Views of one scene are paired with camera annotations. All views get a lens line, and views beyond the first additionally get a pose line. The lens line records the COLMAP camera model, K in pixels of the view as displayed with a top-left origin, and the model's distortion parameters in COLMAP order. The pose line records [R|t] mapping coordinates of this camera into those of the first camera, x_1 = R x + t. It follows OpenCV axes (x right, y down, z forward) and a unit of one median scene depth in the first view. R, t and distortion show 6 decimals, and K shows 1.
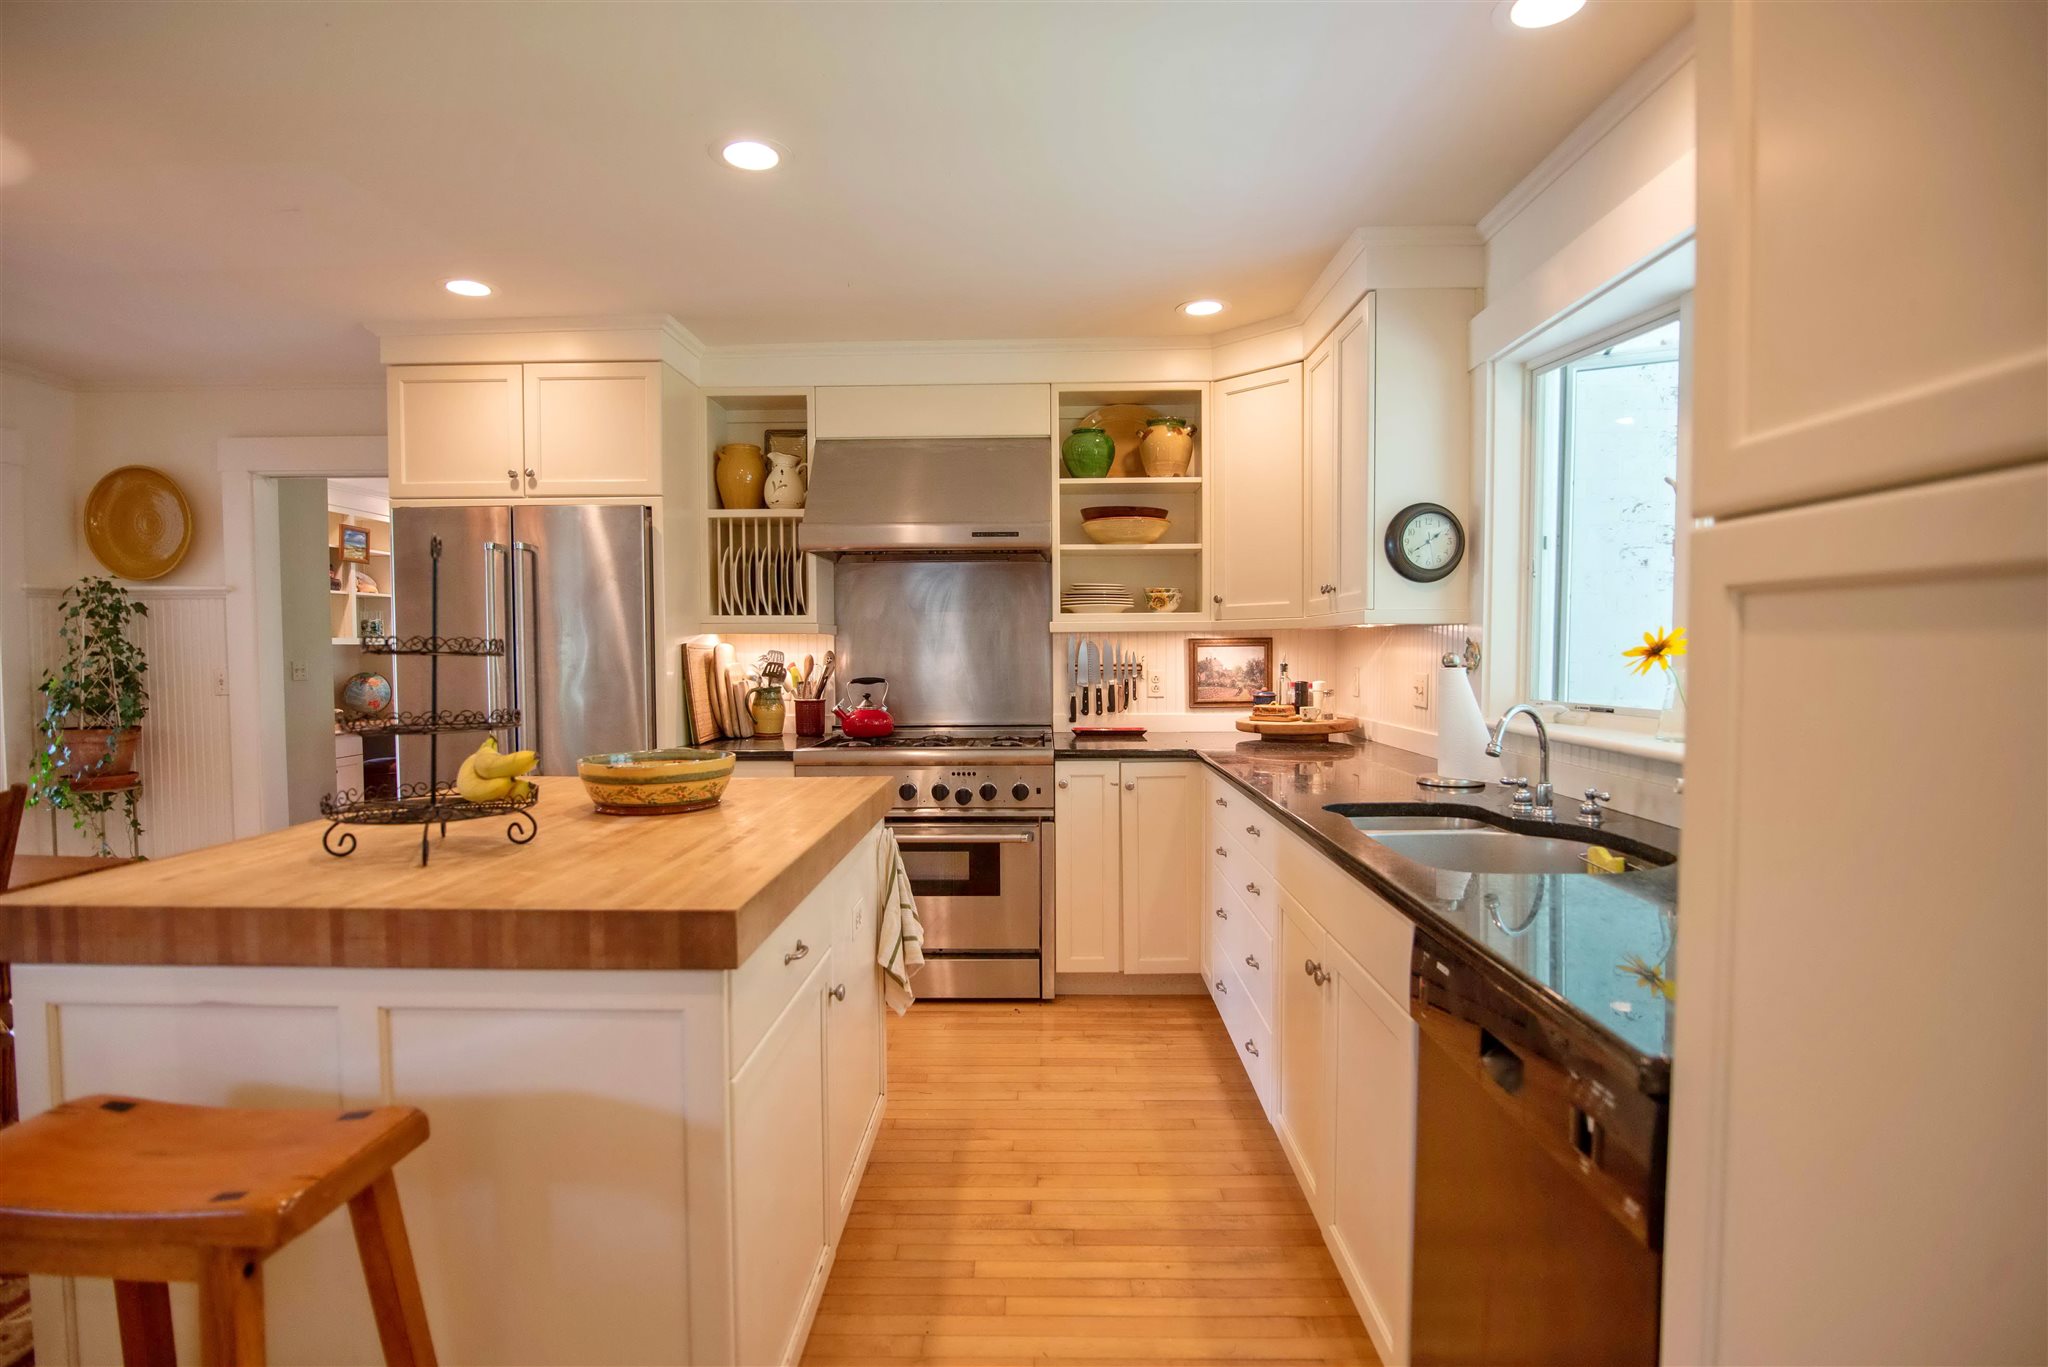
lens RADIAL K [[992.1, 0, 1021.5], [0, 992.1, 687.3], [0, 0, 1]] dist [-0.020097, -0.001226]
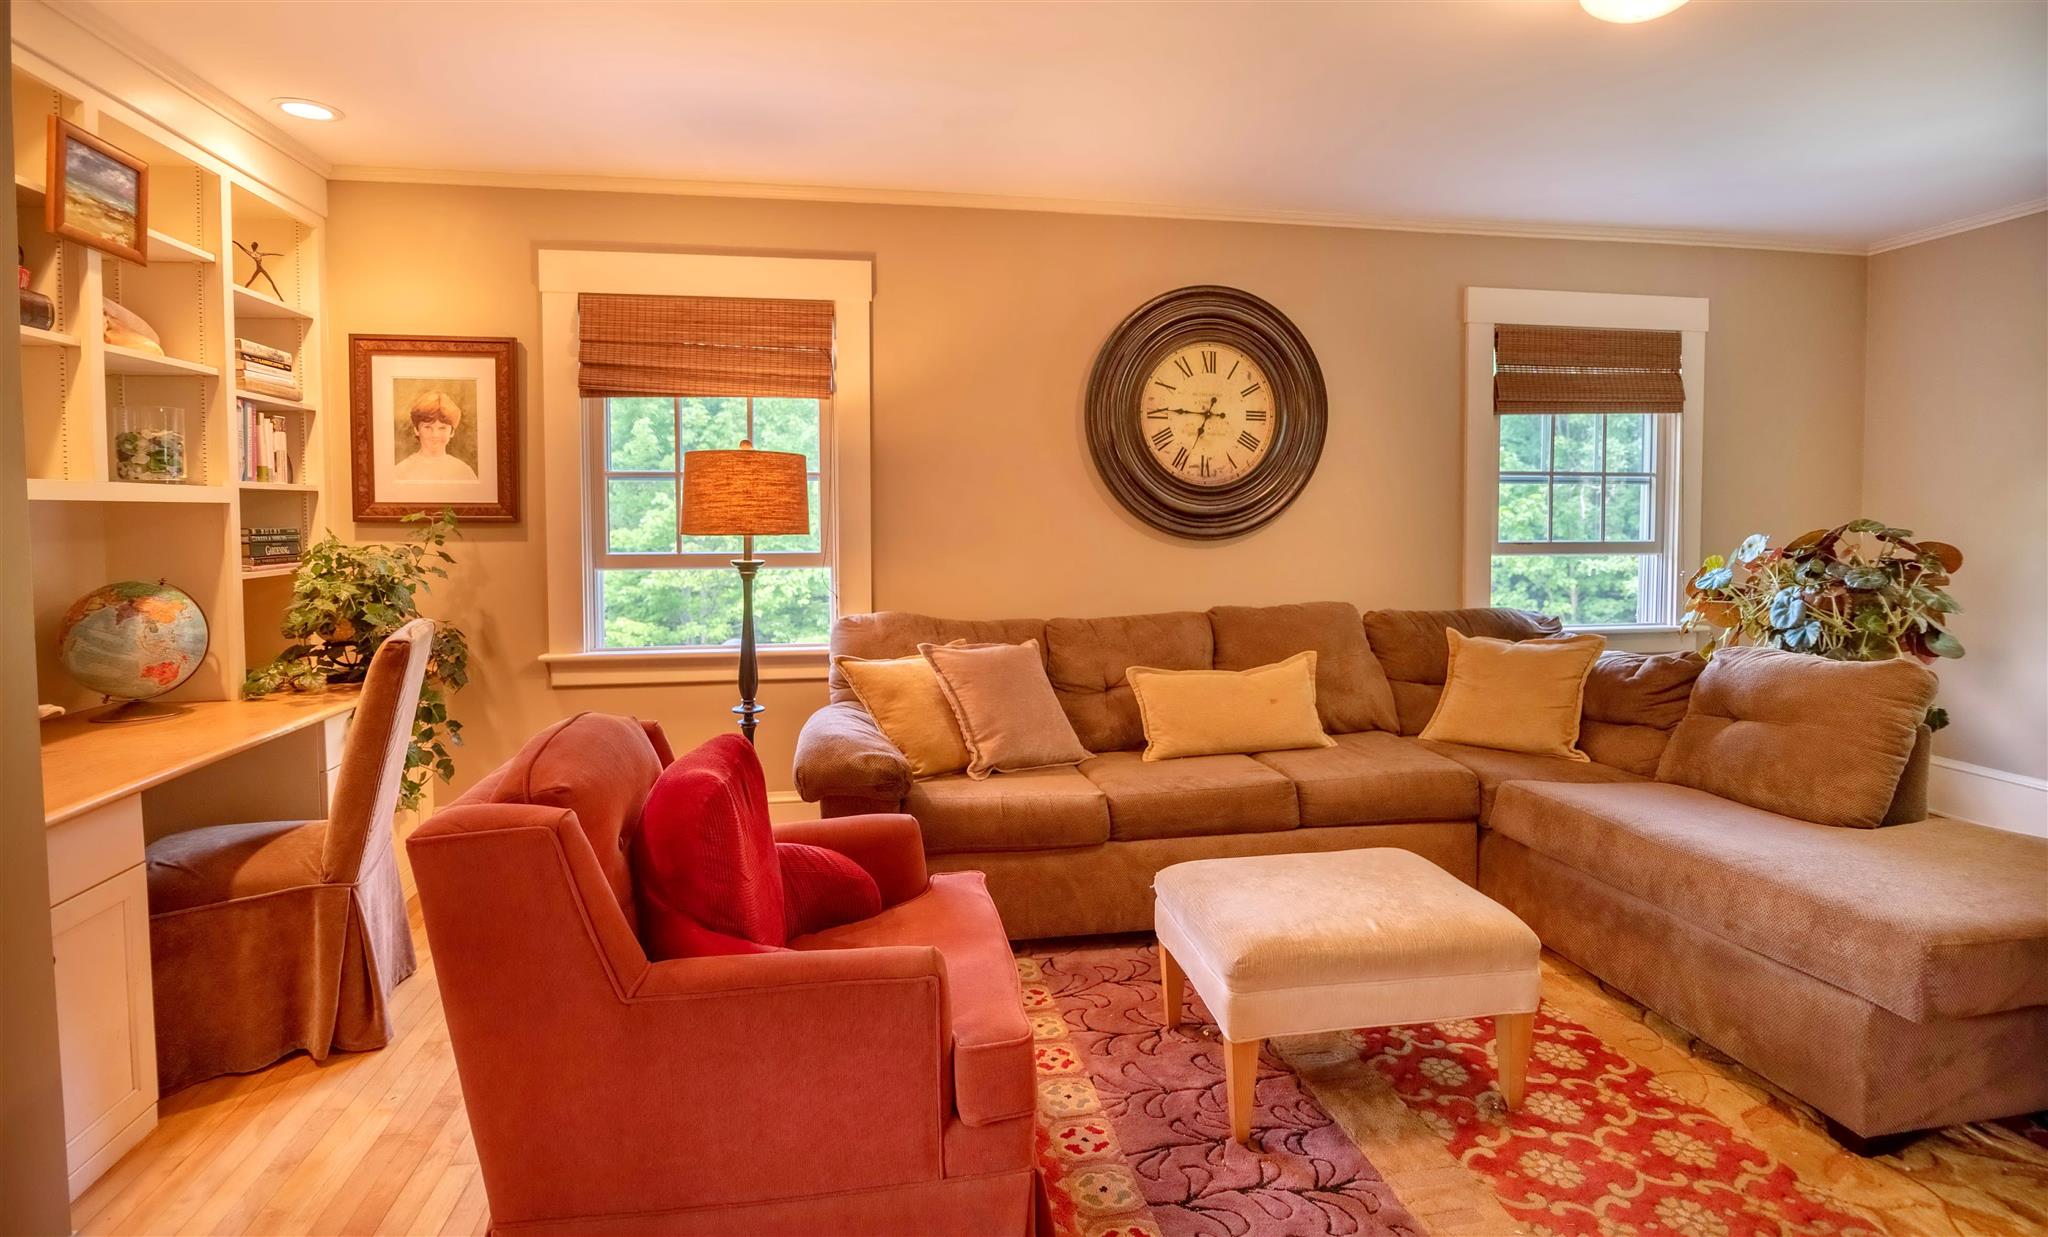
lens RADIAL K [[1023.8, 0, 1012.2], [0, 1023.8, 561.9], [0, 0, 1]] dist [-0.023310, 0.000064]
pose [[0.985879, -0.007257, 0.167300, -0.762729], [0.006496, 0.999966, 0.005093, -0.040231], [-0.167331, -0.003935, 0.985893, 1.084280]]
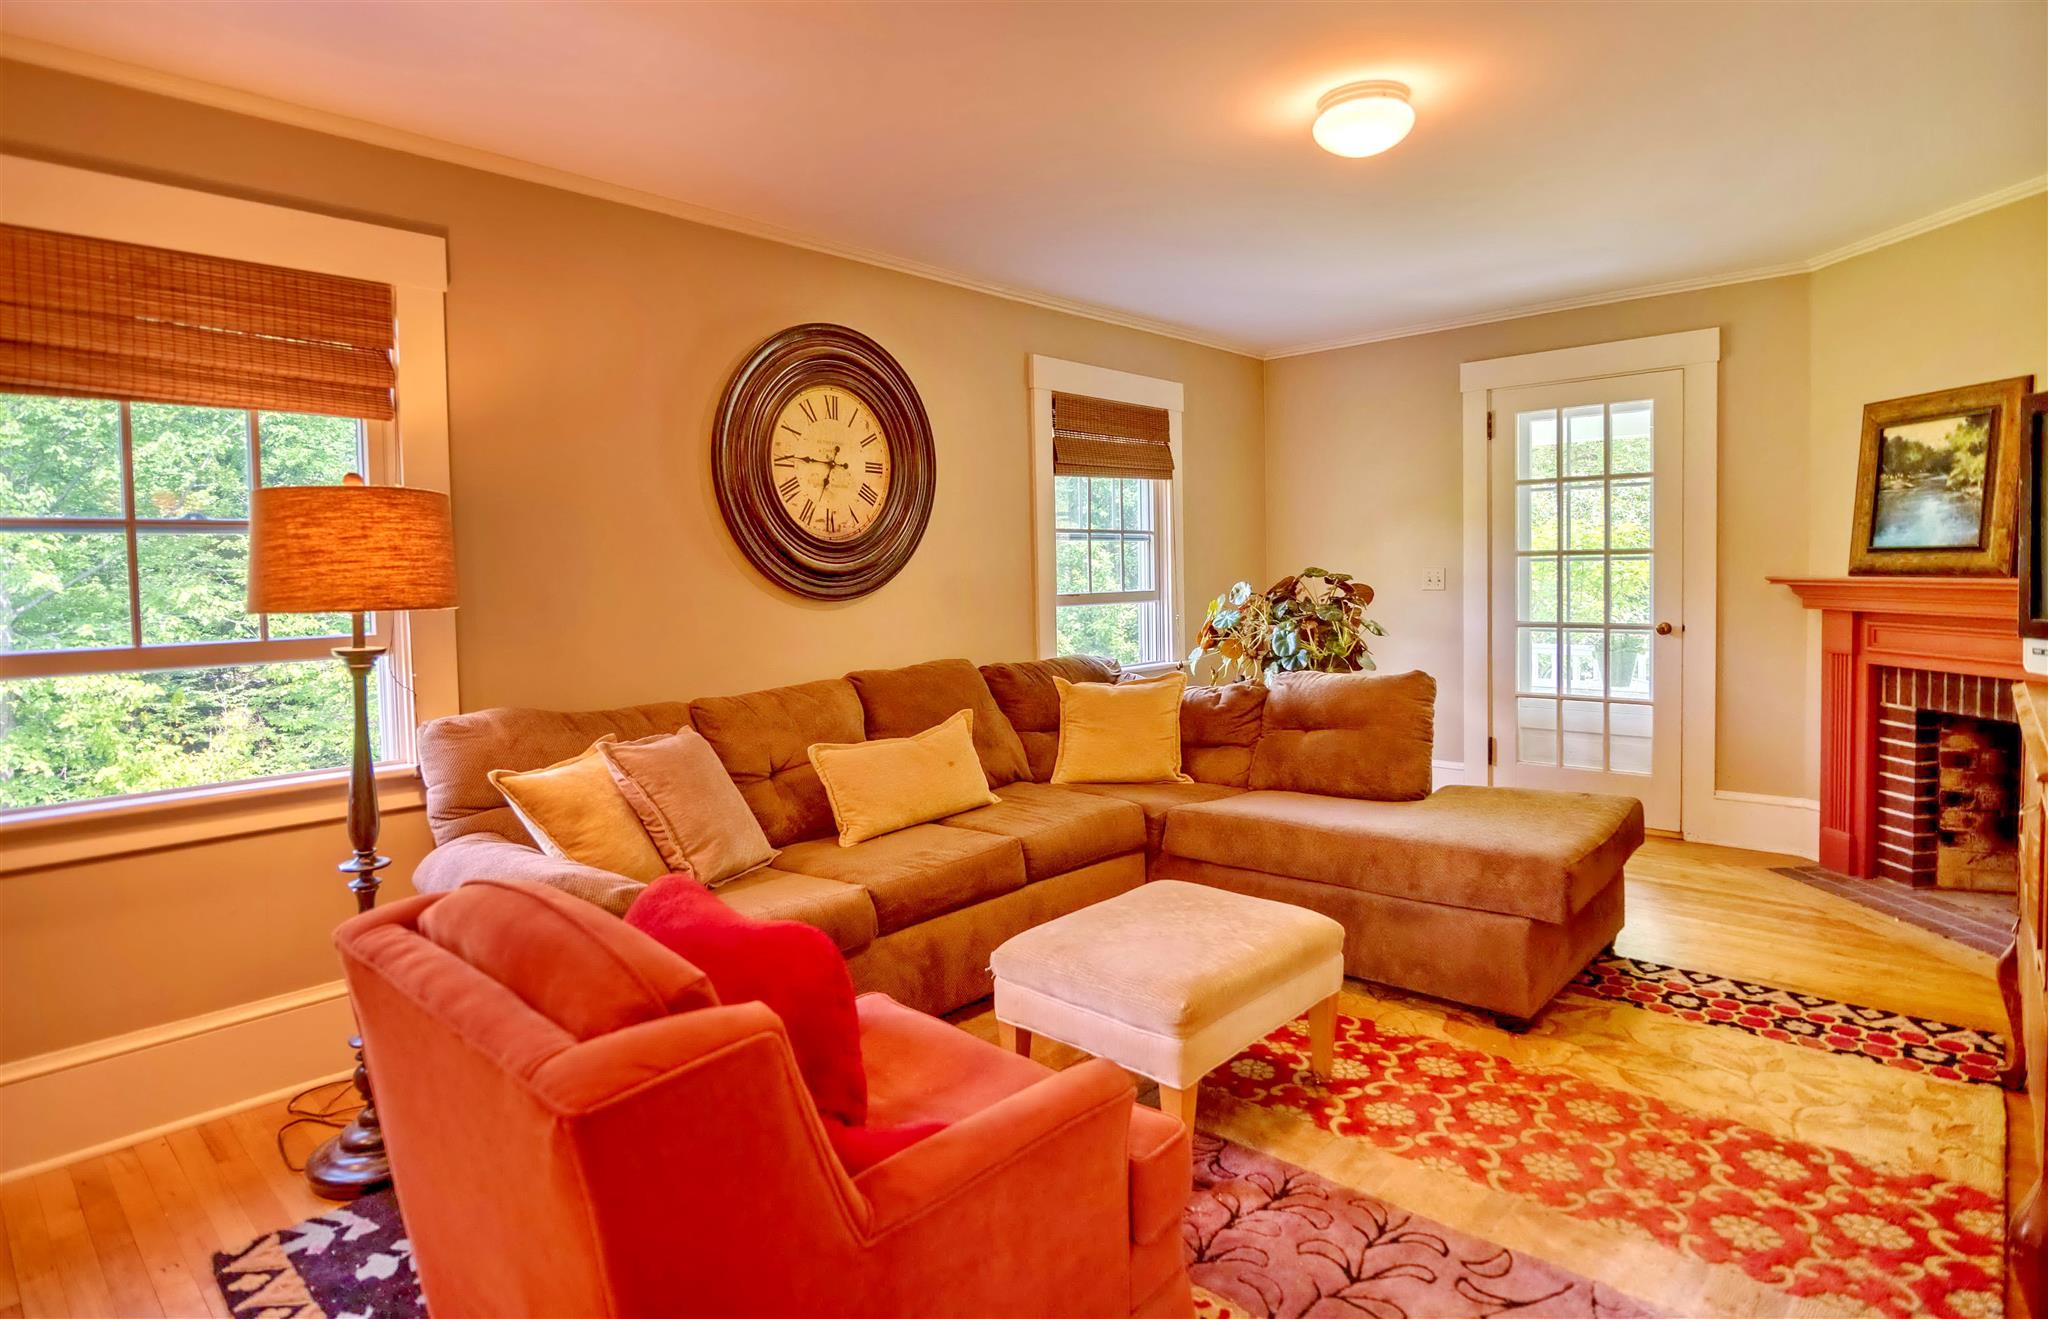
lens RADIAL K [[1108.5, 0, 990.0], [0, 1108.5, 615.5], [0, 0, 1]] dist [-0.021298, -0.000788]
pose [[0.676434, -0.041447, 0.735336, -1.033864], [0.049099, 0.998732, 0.011127, -0.045982], [-0.734865, 0.028578, 0.677611, 1.254025]]
